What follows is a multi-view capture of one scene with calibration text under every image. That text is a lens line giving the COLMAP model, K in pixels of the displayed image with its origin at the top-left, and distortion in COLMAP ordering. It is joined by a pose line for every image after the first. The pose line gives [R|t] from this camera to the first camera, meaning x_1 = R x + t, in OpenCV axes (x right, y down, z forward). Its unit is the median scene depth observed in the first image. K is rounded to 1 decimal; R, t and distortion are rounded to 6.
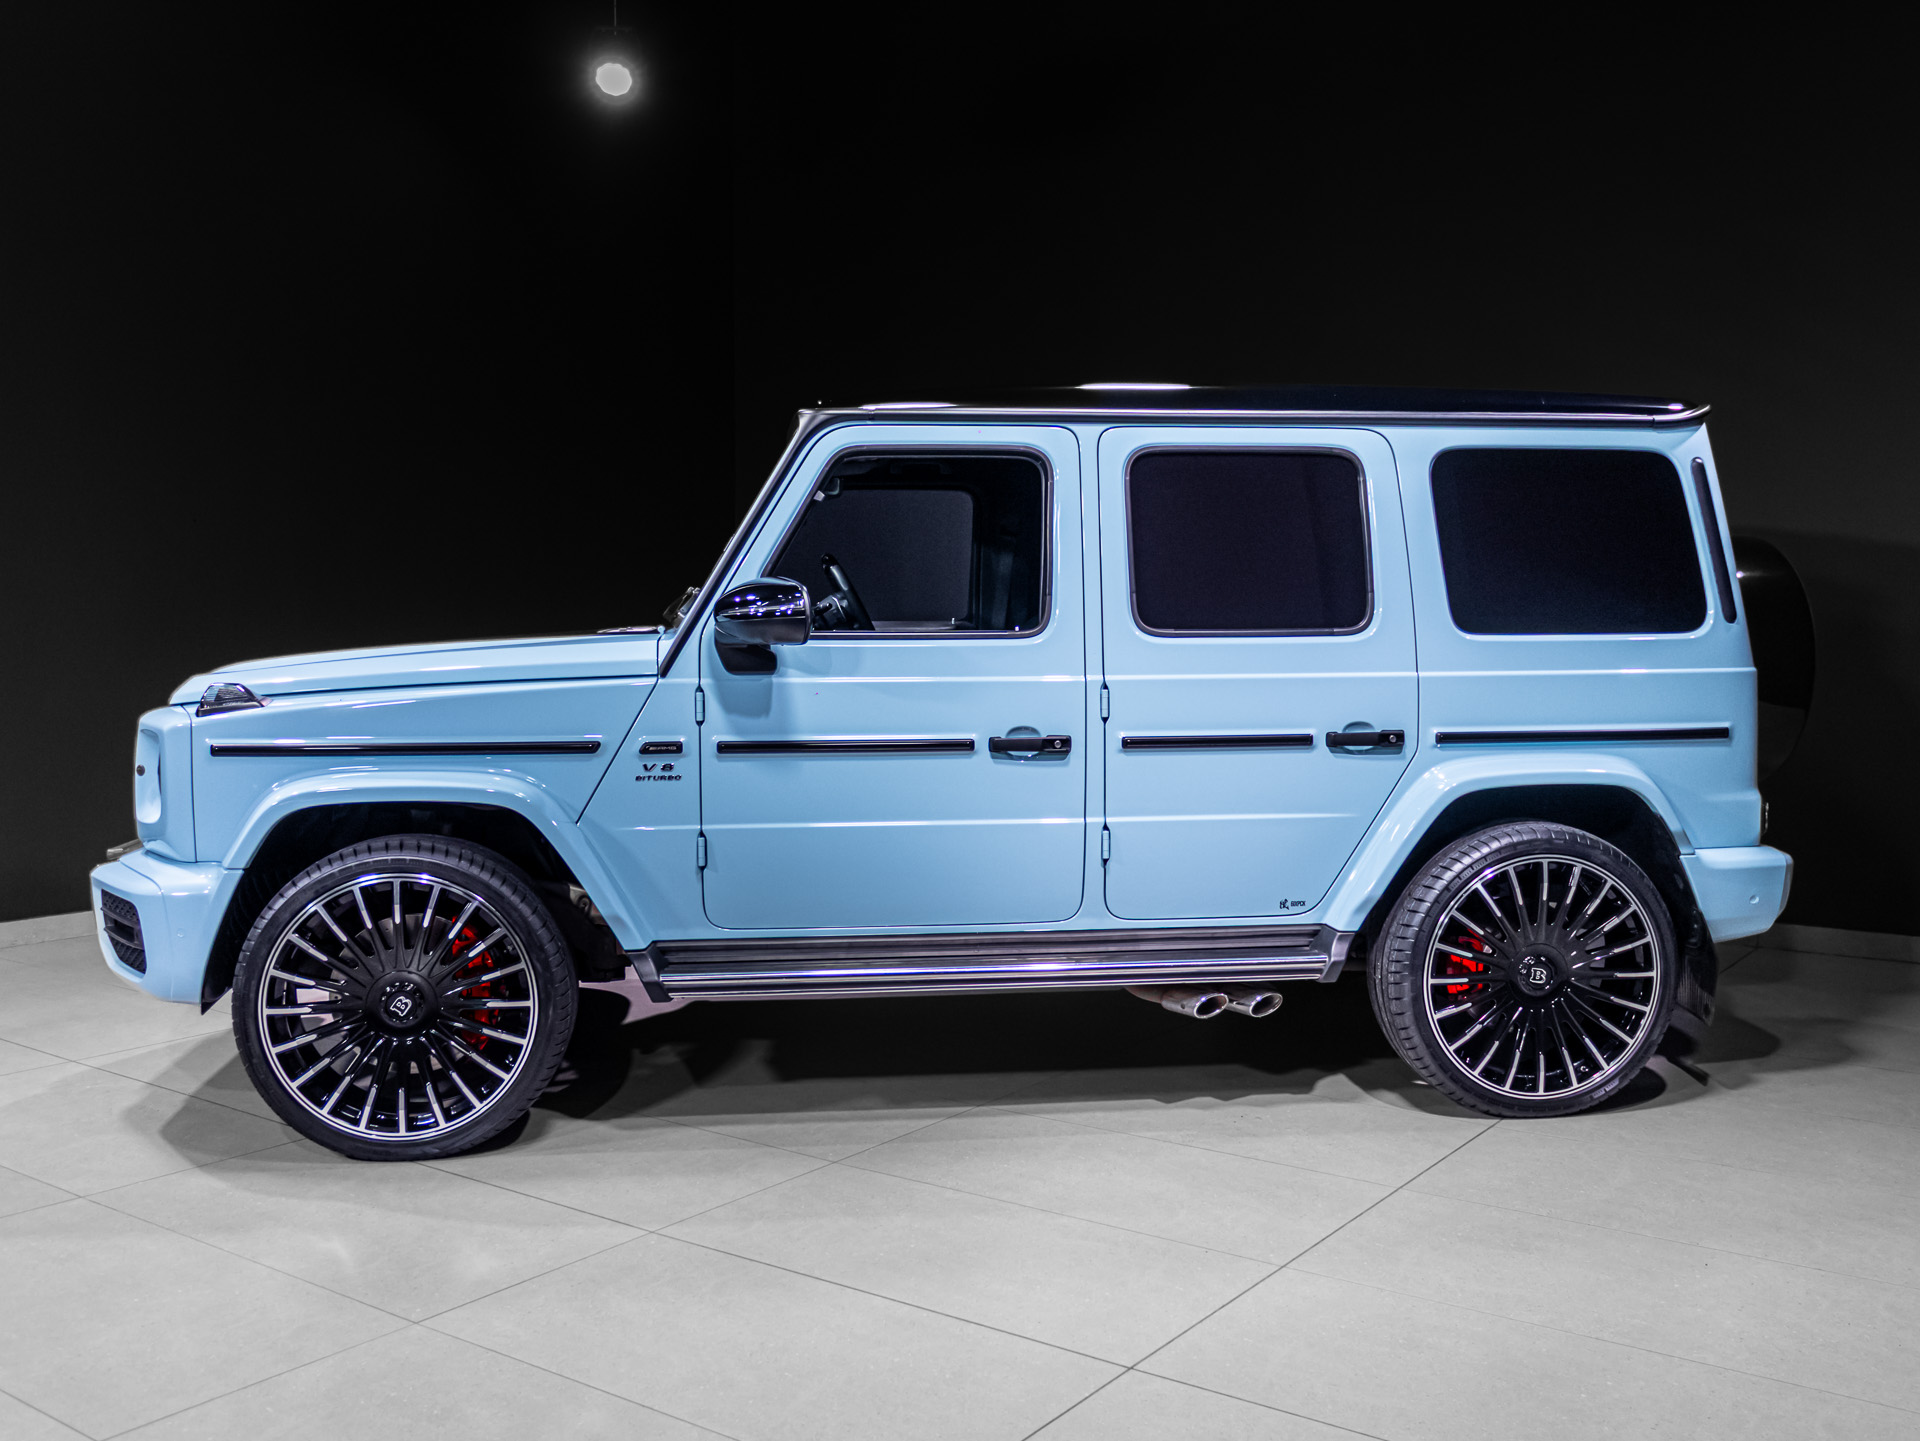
lens RADIAL K [[1764.6, 0, 971.7], [0, 1764.6, 747.6], [0, 0, 1]] dist [0.009554, -0.009072]
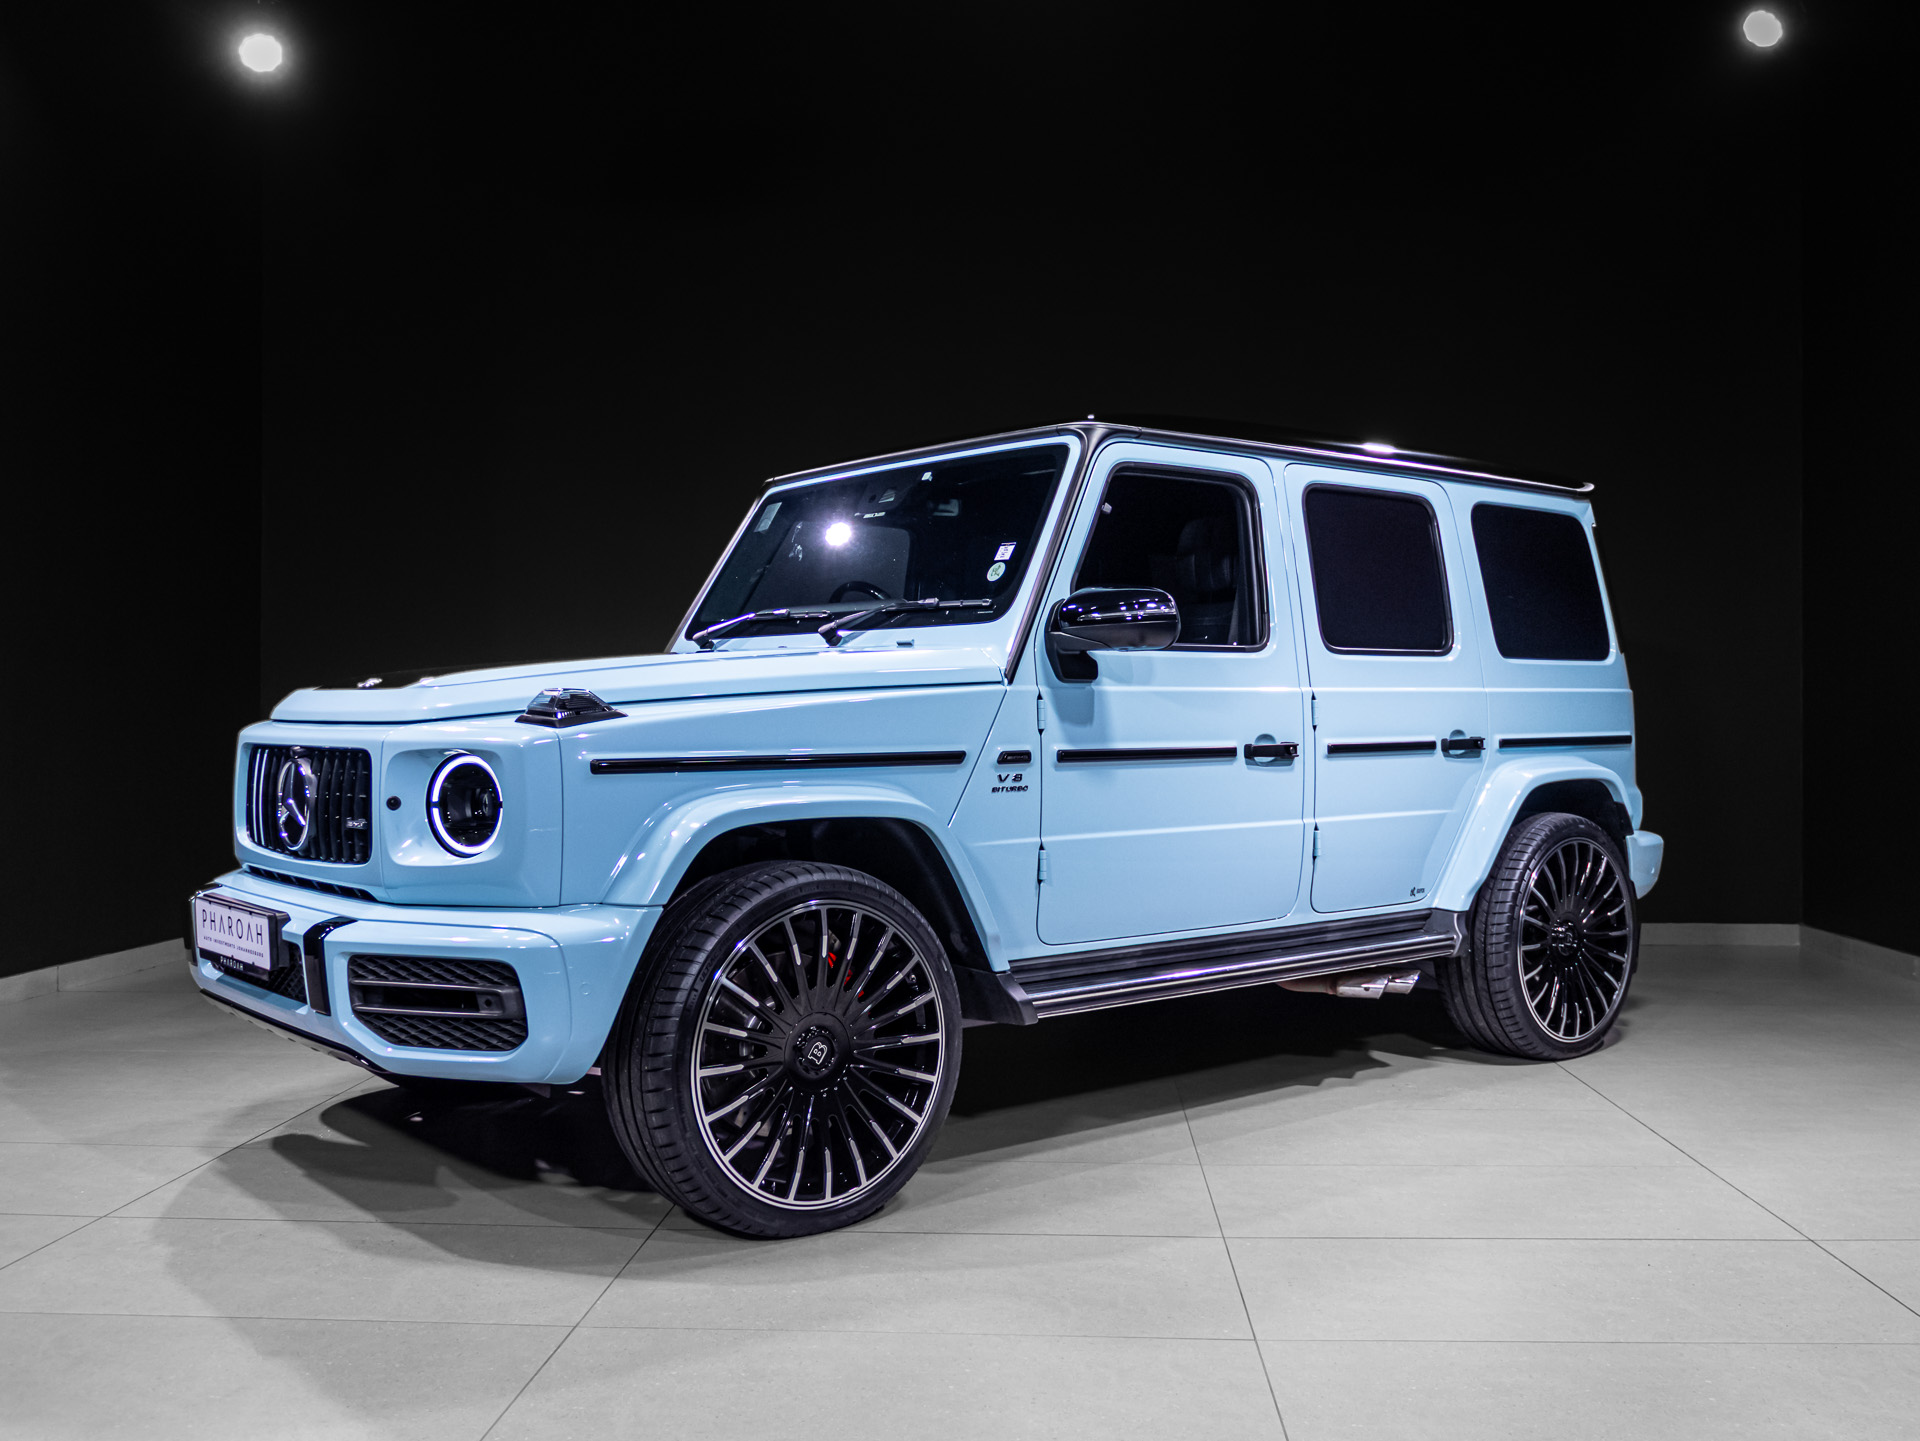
lens RADIAL K [[1756.8, 0, 968.7], [0, 1756.8, 726.1], [0, 0, 1]] dist [-0.004809, -0.009690]
pose [[0.843341, -0.006495, 0.537340, -0.678387], [0.045055, 0.997261, -0.058659, 0.036584], [-0.535487, 0.073679, 0.841323, 0.200888]]
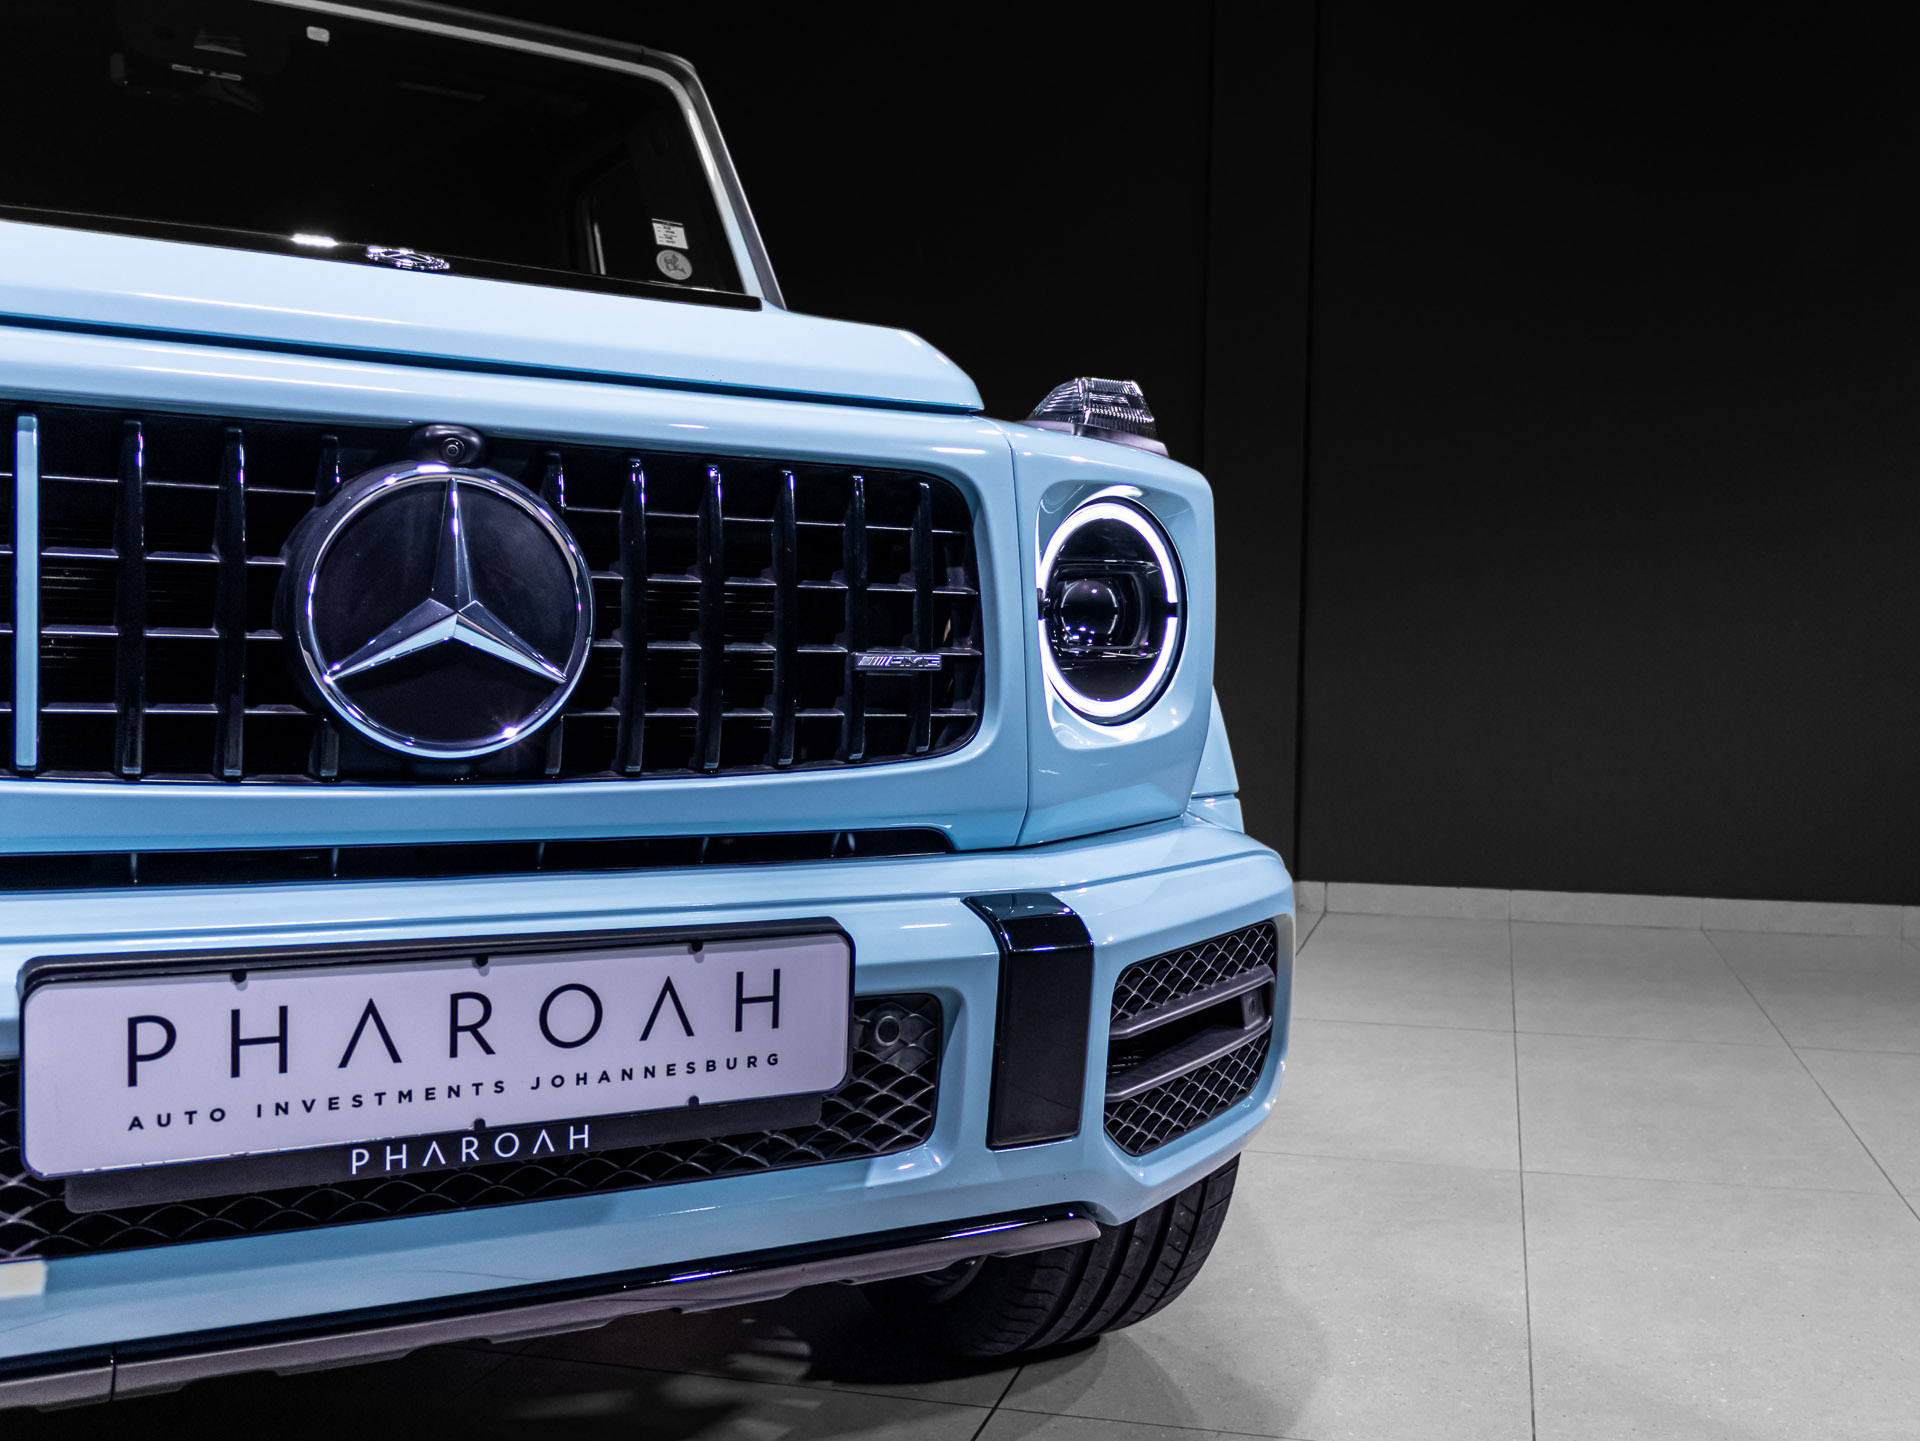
lens RADIAL K [[1909.3, 0, 1083.0], [0, 1909.3, 739.3], [0, 0, 1]] dist [0.007566, -0.032878]
pose [[-0.398209, -0.057423, 0.915496, -0.804165], [0.048217, 0.995349, 0.083405, 0.008711], [-0.916027, 0.077355, -0.393588, 1.140074]]
